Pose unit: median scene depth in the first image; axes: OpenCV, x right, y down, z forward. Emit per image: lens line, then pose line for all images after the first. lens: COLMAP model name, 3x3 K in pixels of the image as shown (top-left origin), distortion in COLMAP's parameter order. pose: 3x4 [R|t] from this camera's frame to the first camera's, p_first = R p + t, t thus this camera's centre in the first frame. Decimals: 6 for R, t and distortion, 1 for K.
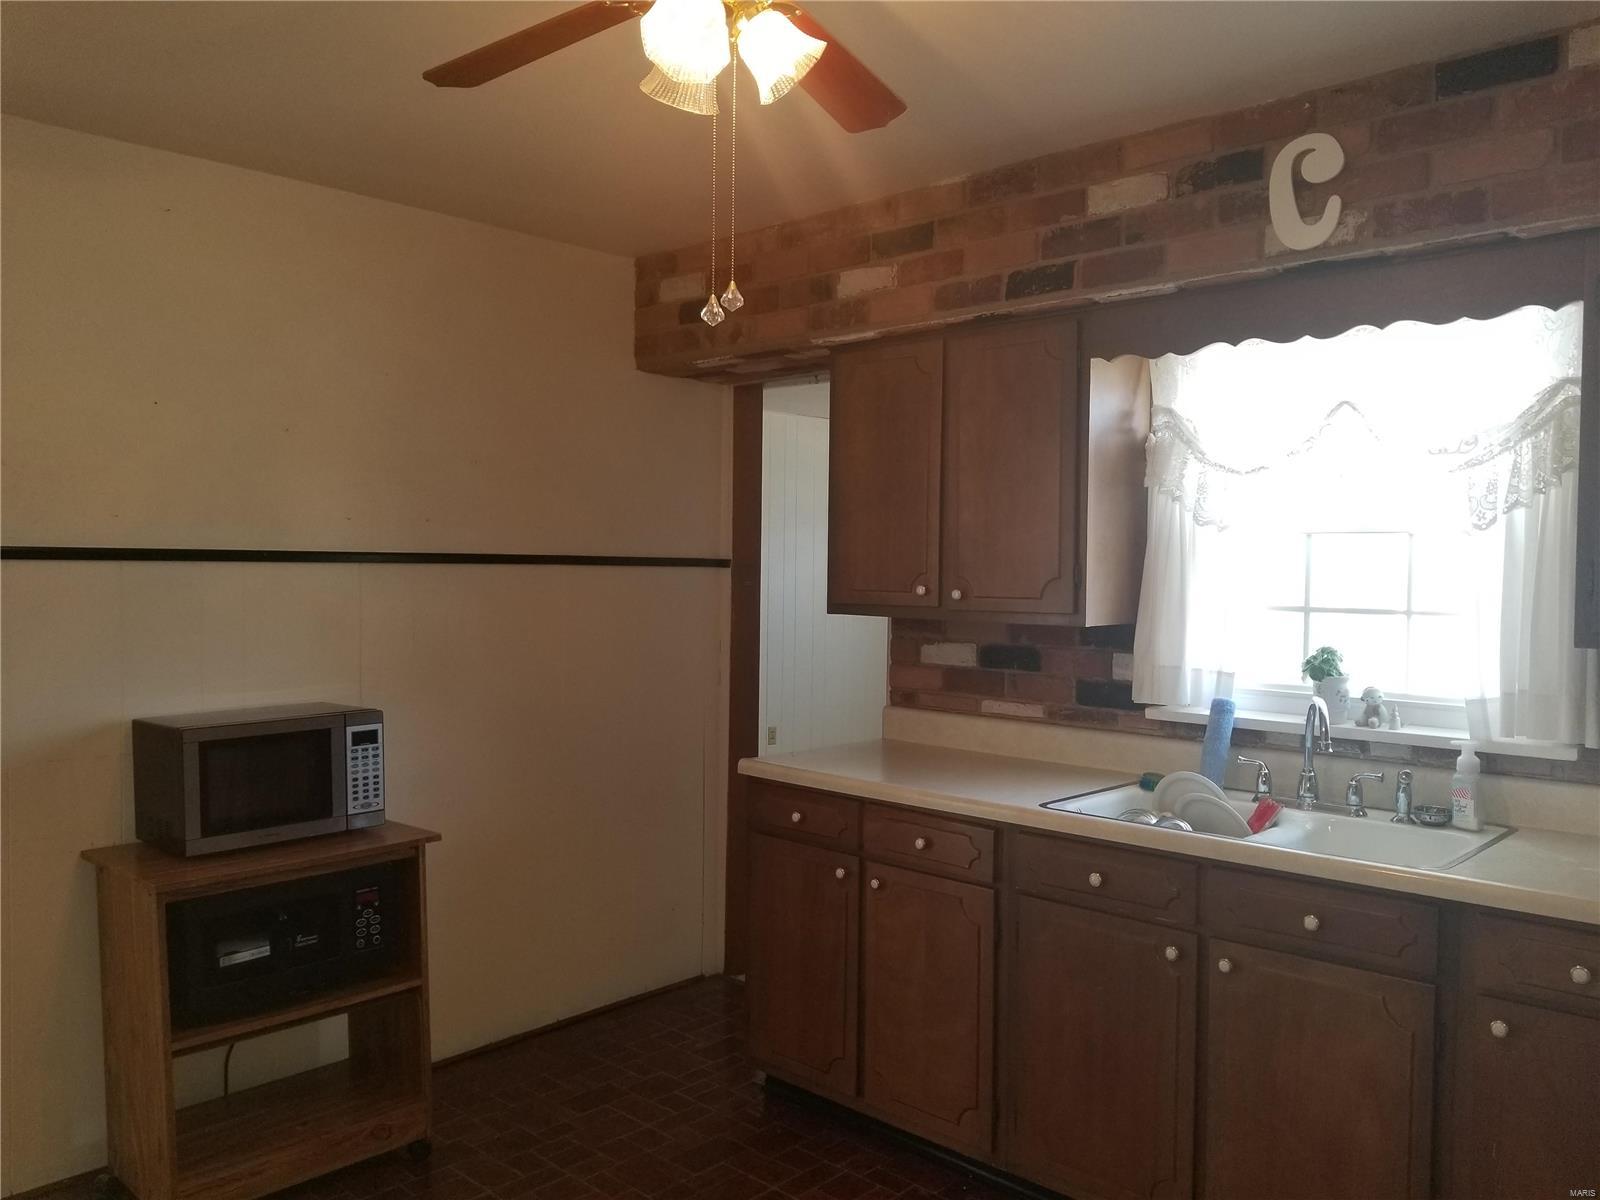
lens RADIAL K [[1292.9, 0, 800.0], [0, 1292.9, 600.0], [0, 0, 1]] dist [0.006696, -0.072415]
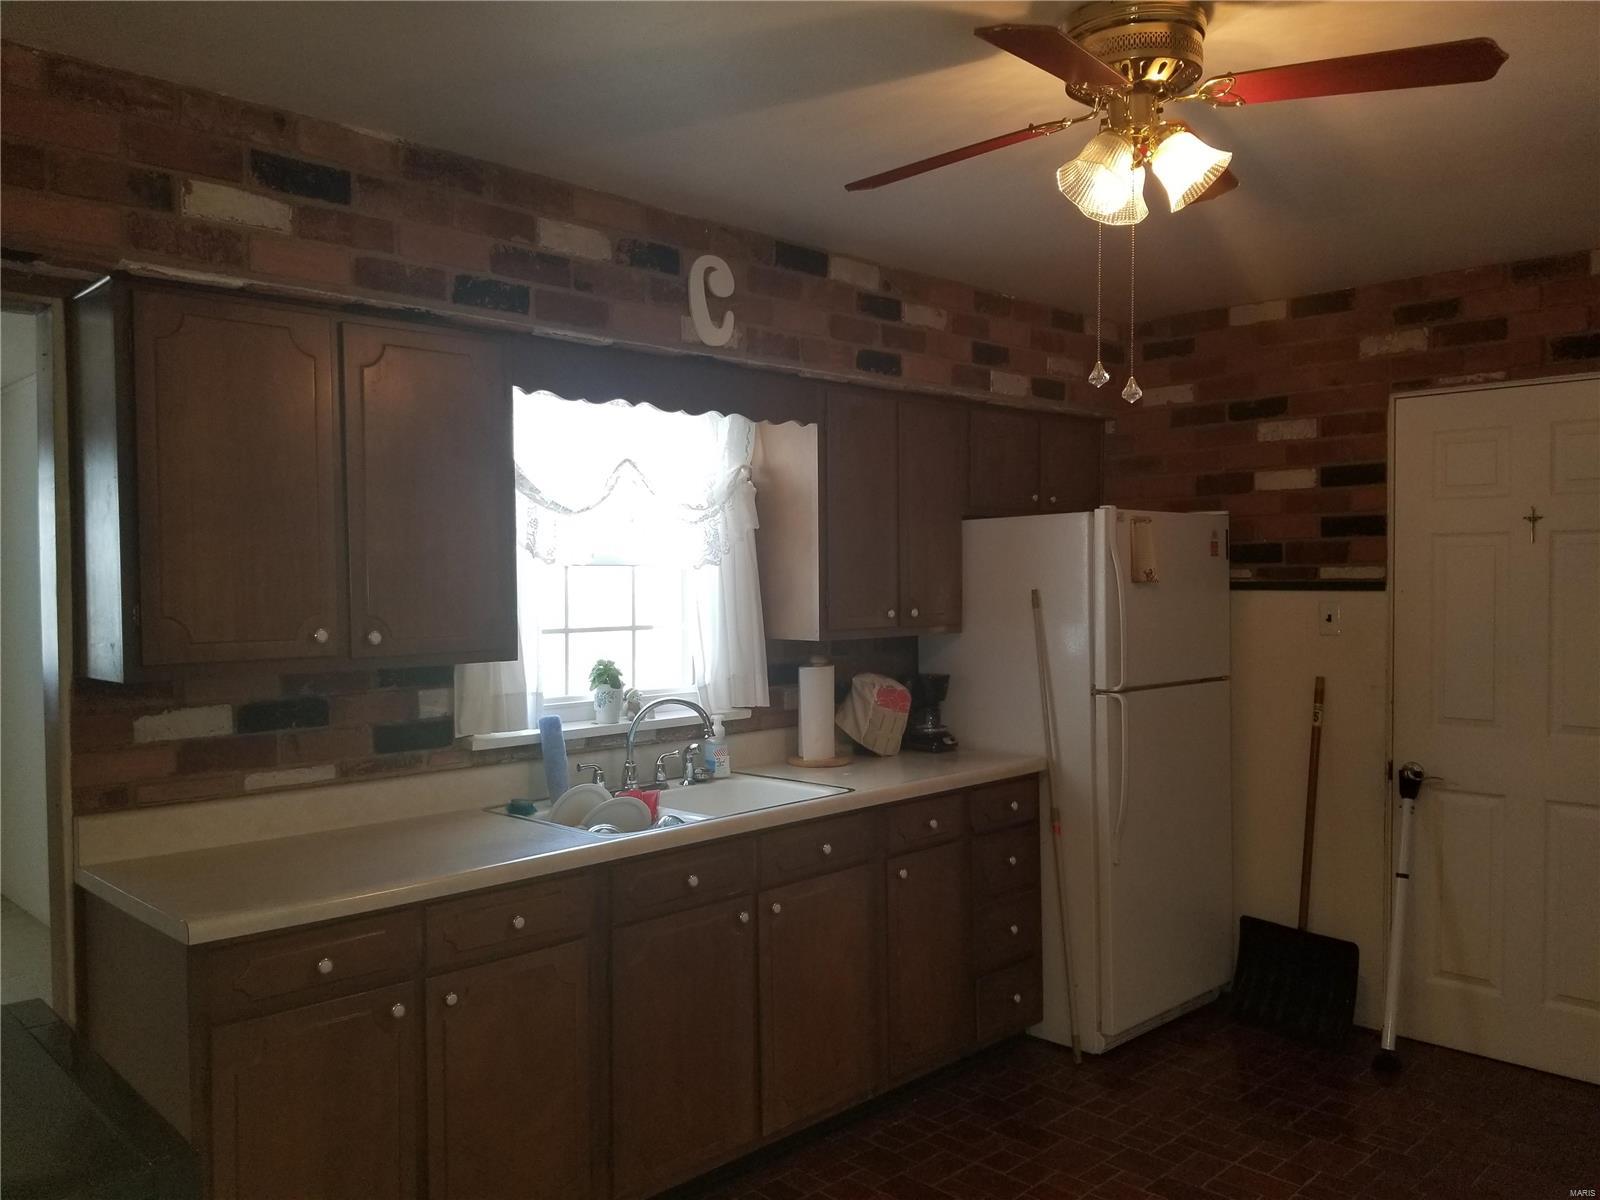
lens RADIAL K [[1195.4, 0, 800.0], [0, 1195.4, 600.0], [0, 0, 1]] dist [-0.000739, -0.004375]
pose [[0.014883, -0.025549, 0.999563, -0.690483], [0.039134, 0.998922, 0.024950, -0.039811], [-0.999123, 0.038746, 0.015866, 0.783988]]
